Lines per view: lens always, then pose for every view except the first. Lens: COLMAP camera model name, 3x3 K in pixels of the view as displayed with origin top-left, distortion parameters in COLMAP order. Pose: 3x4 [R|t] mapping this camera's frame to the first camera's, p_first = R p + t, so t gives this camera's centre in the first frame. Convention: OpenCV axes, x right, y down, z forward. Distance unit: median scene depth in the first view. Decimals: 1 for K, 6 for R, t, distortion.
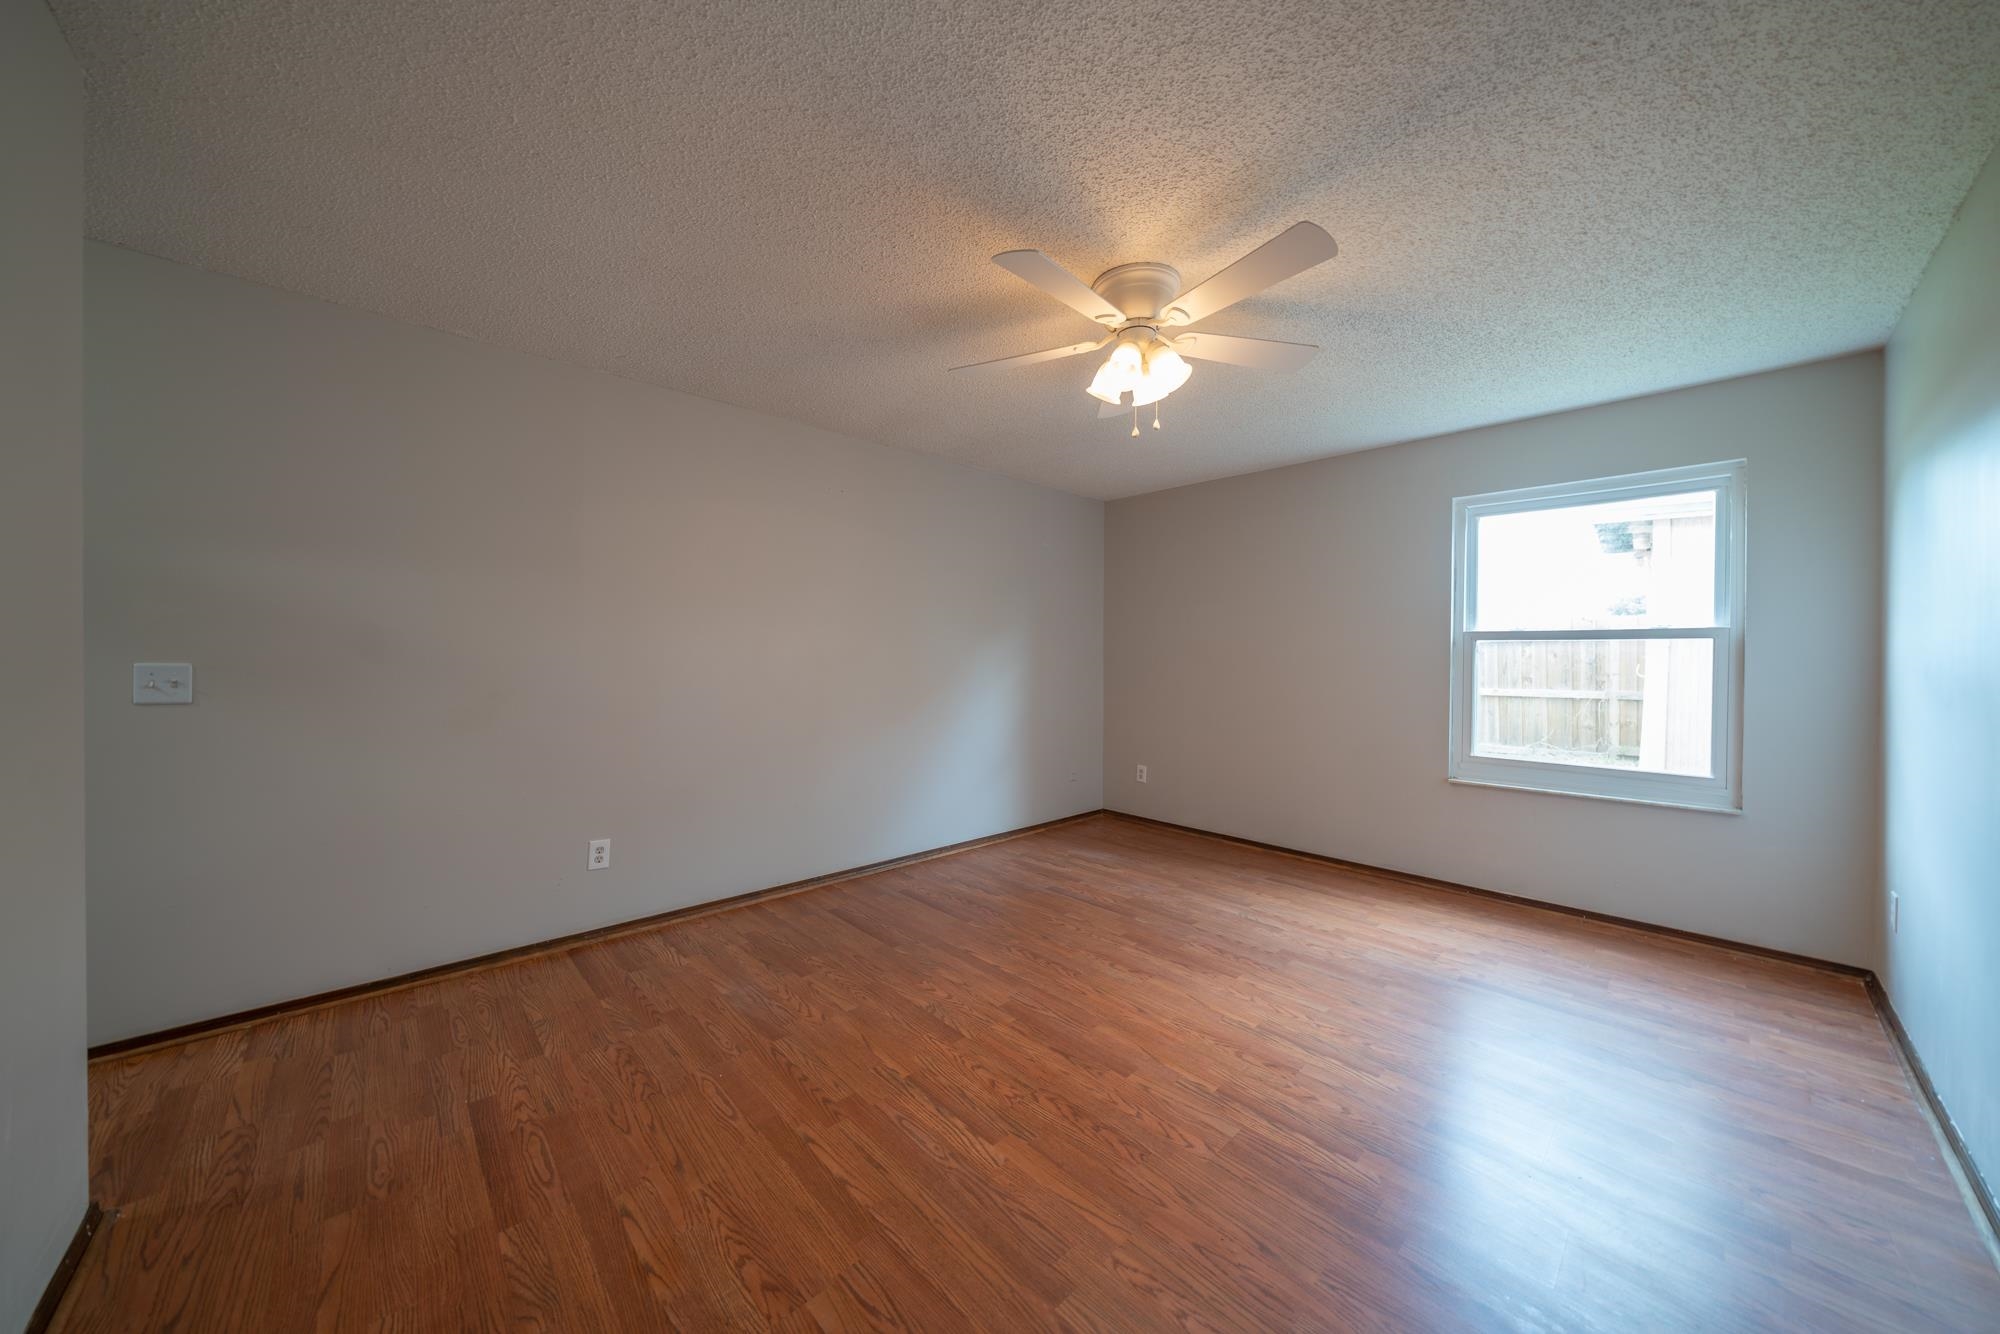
lens RADIAL K [[680.5, 0, 988.1], [0, 680.5, 678.5], [0, 0, 1]] dist [-0.008243, 0.000331]
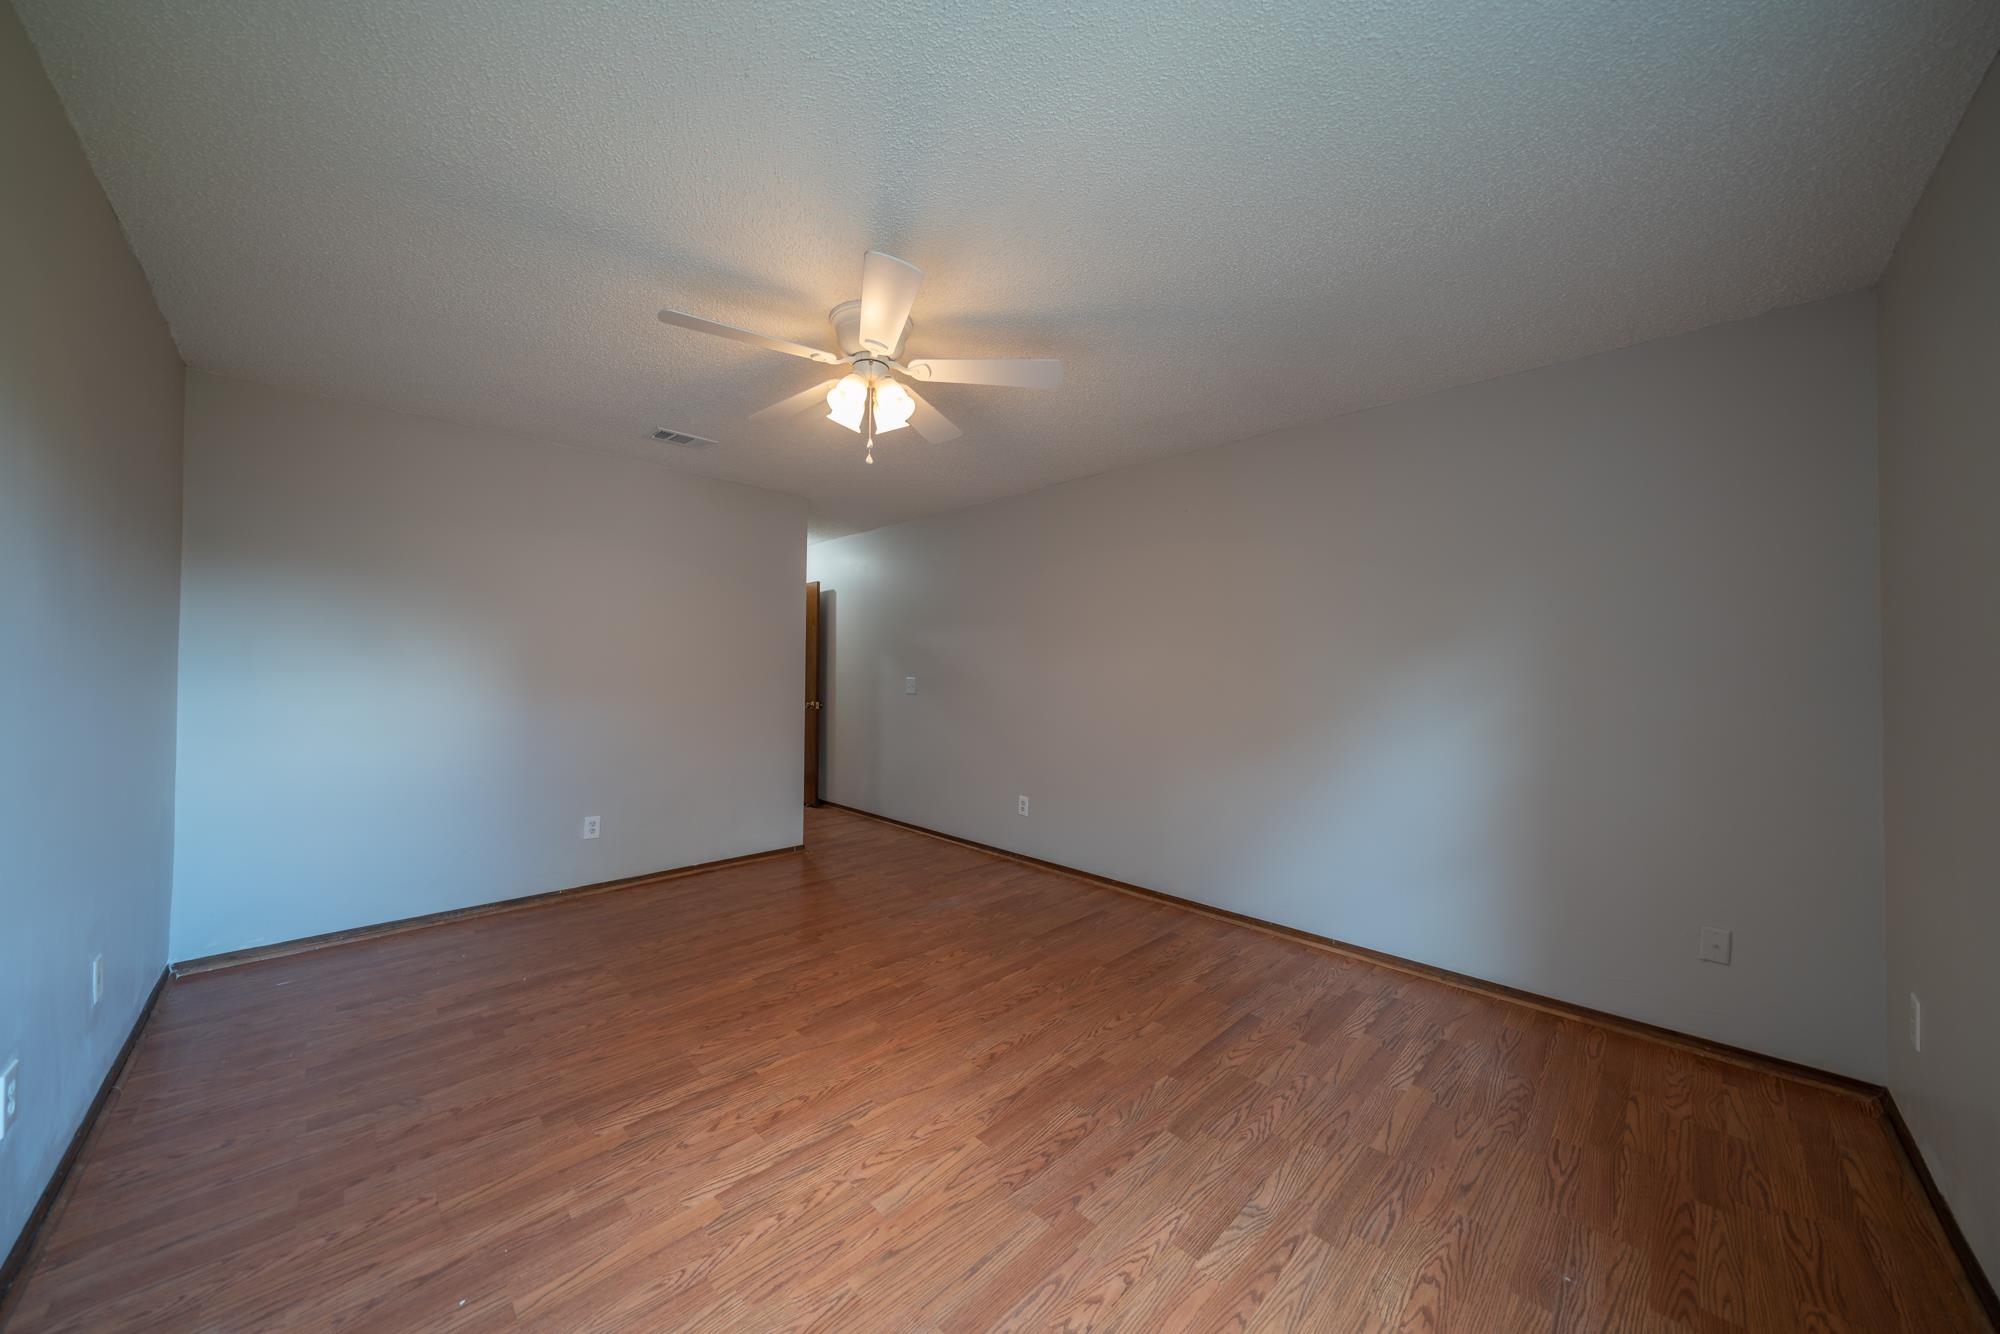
lens RADIAL K [[680.5, 0, 1000.6], [0, 680.5, 660.0], [0, 0, 1]] dist [-0.008243, 0.000331]
pose [[0.036316, -0.023166, -0.999072, 0.997113], [-0.046256, 0.998621, -0.024837, -0.027990], [0.998269, 0.047115, 0.035194, 0.909997]]
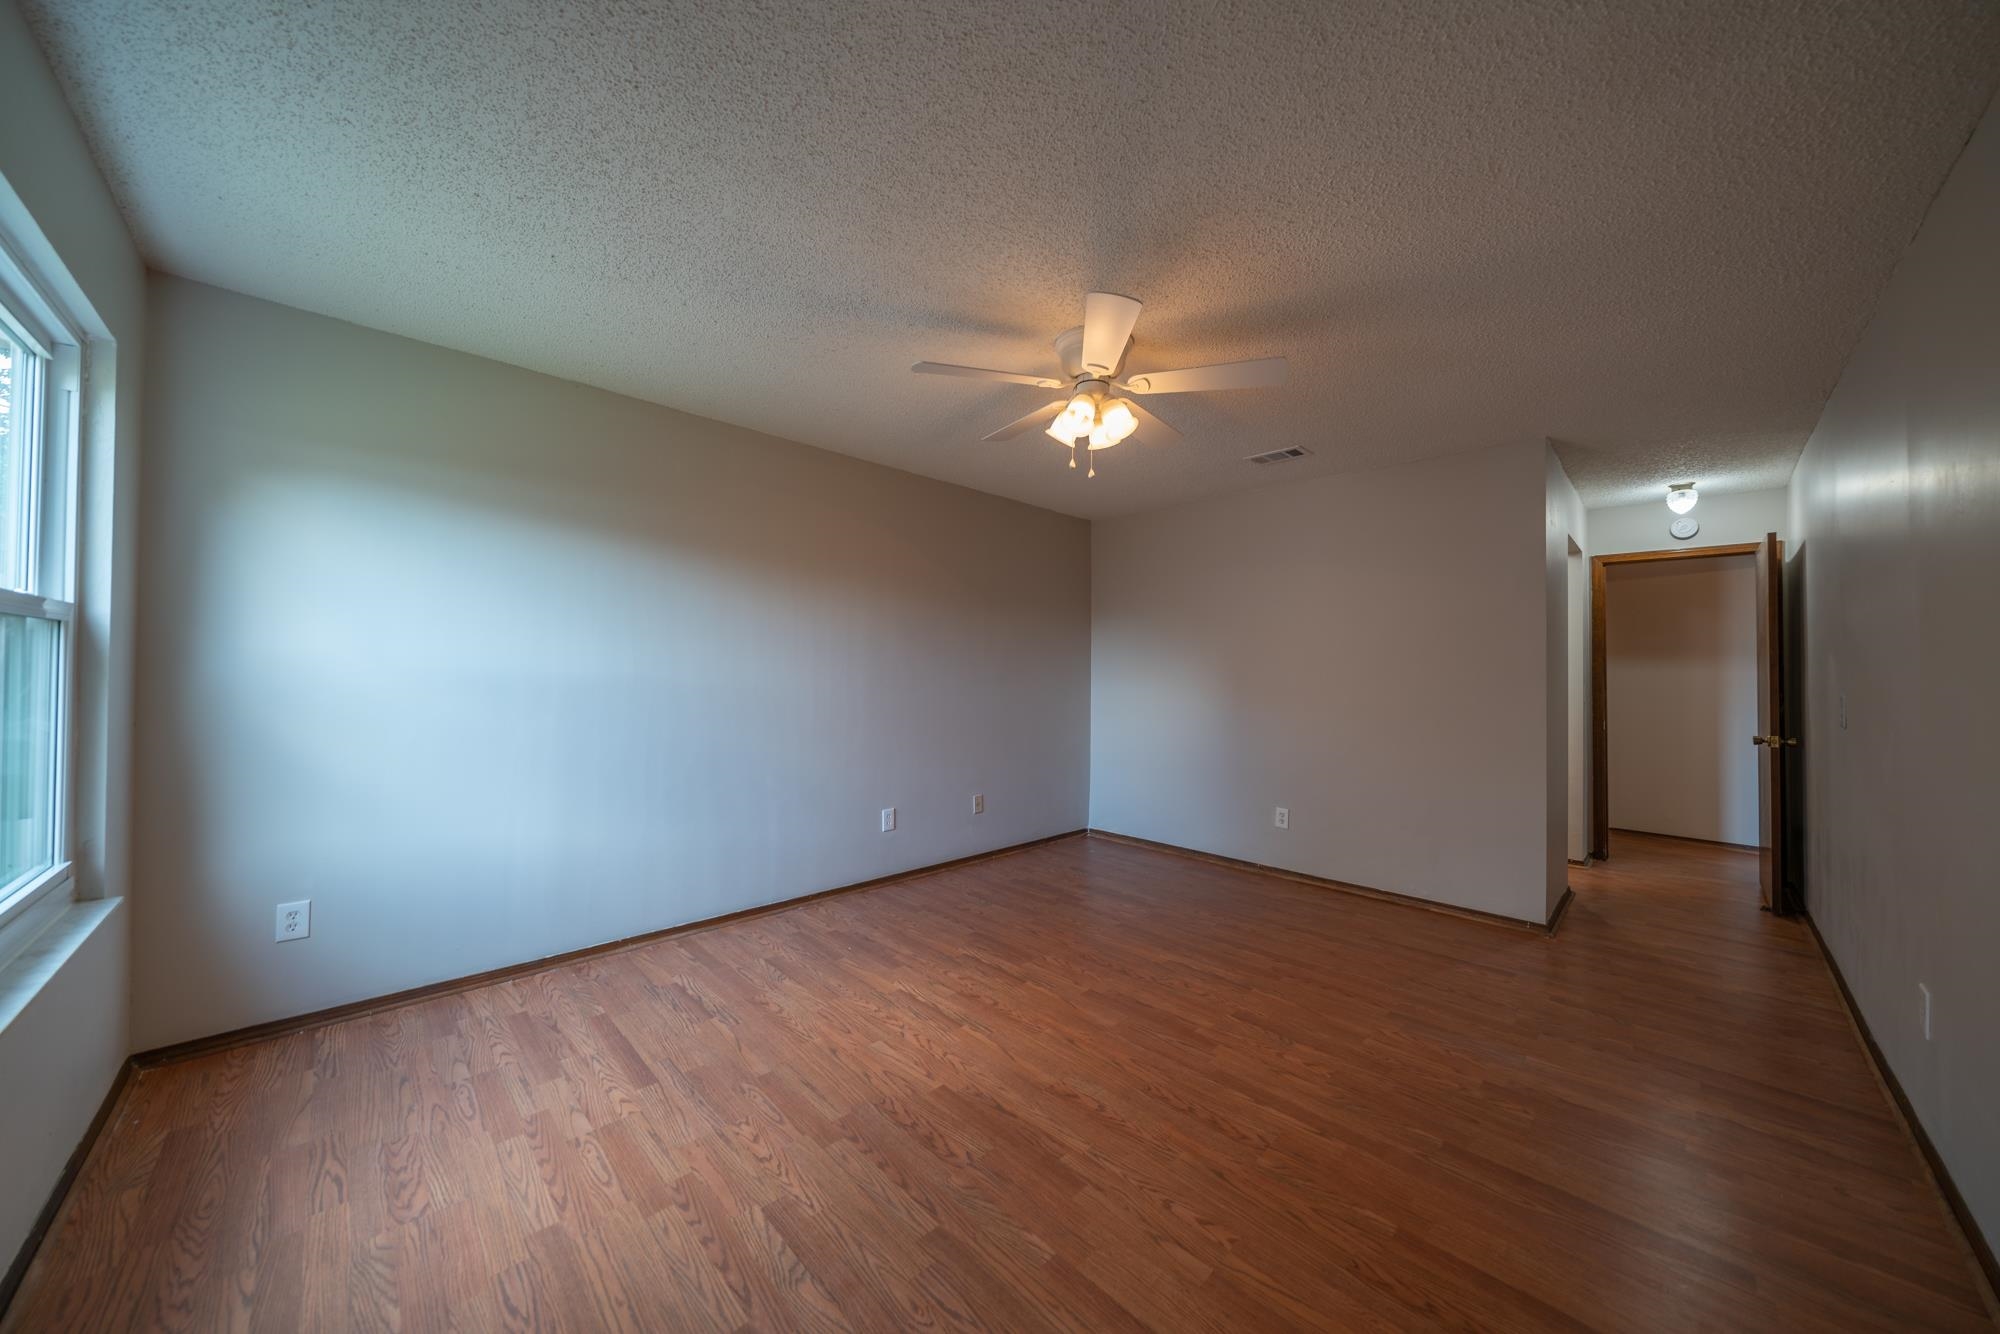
lens RADIAL K [[680.5, 0, 989.5], [0, 680.5, 655.3], [0, 0, 1]] dist [-0.008243, 0.000331]
pose [[-0.999522, -0.022060, -0.021655, 0.315668], [-0.022305, 0.999689, 0.011147, -0.056679], [0.021402, 0.011624, -0.999703, 1.650598]]
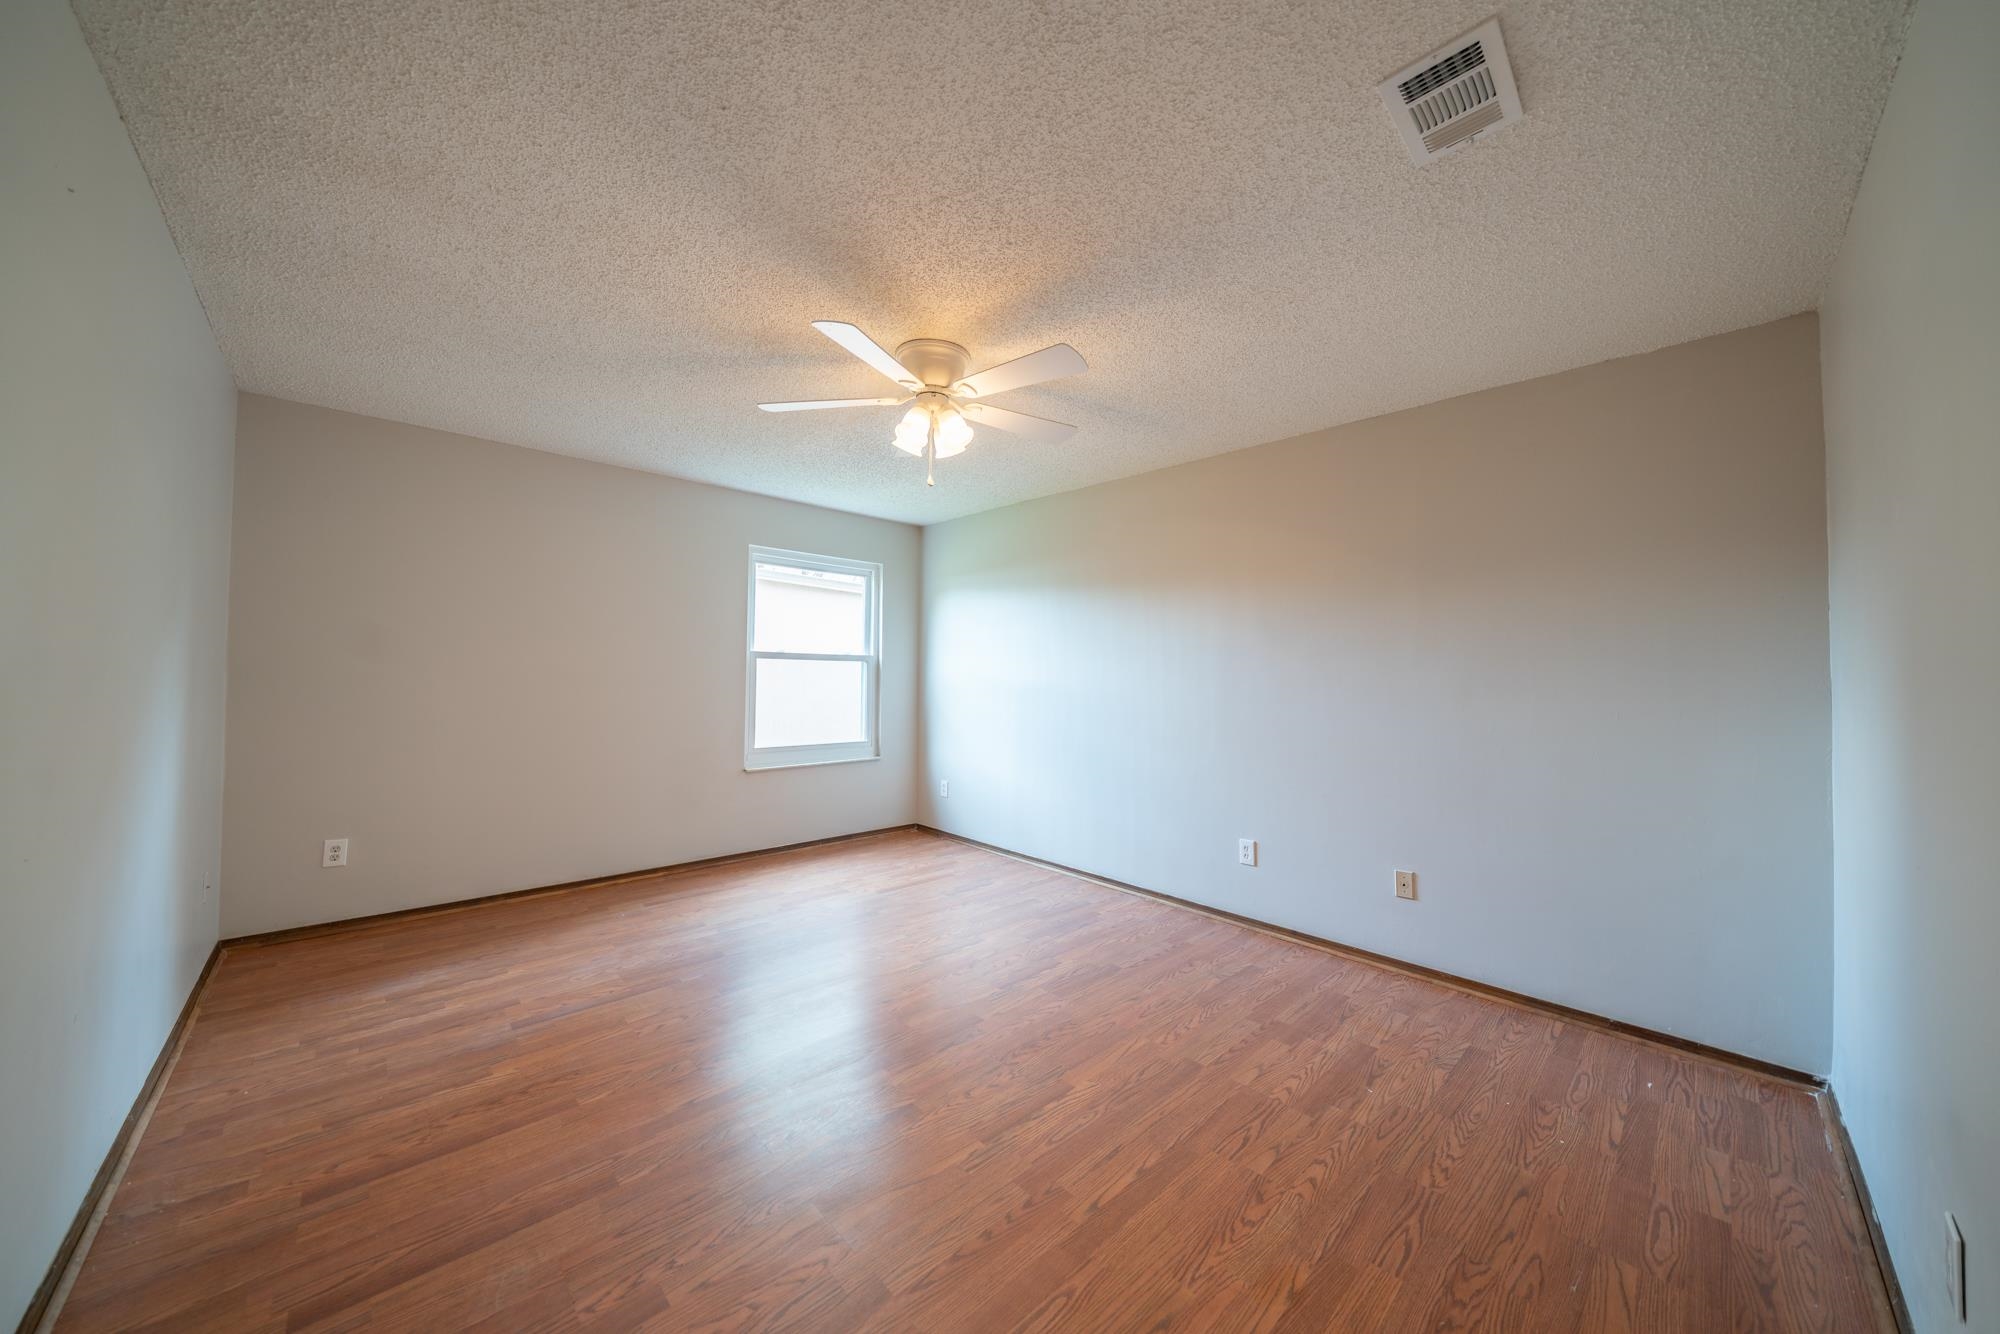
lens RADIAL K [[680.5, 0, 1002.9], [0, 680.5, 678.4], [0, 0, 1]] dist [-0.008243, 0.000331]
pose [[-0.015969, -0.012549, 0.999794, -0.723439], [0.017948, 0.999757, 0.012835, -0.032842], [-0.999711, 0.018149, -0.015740, 0.692417]]
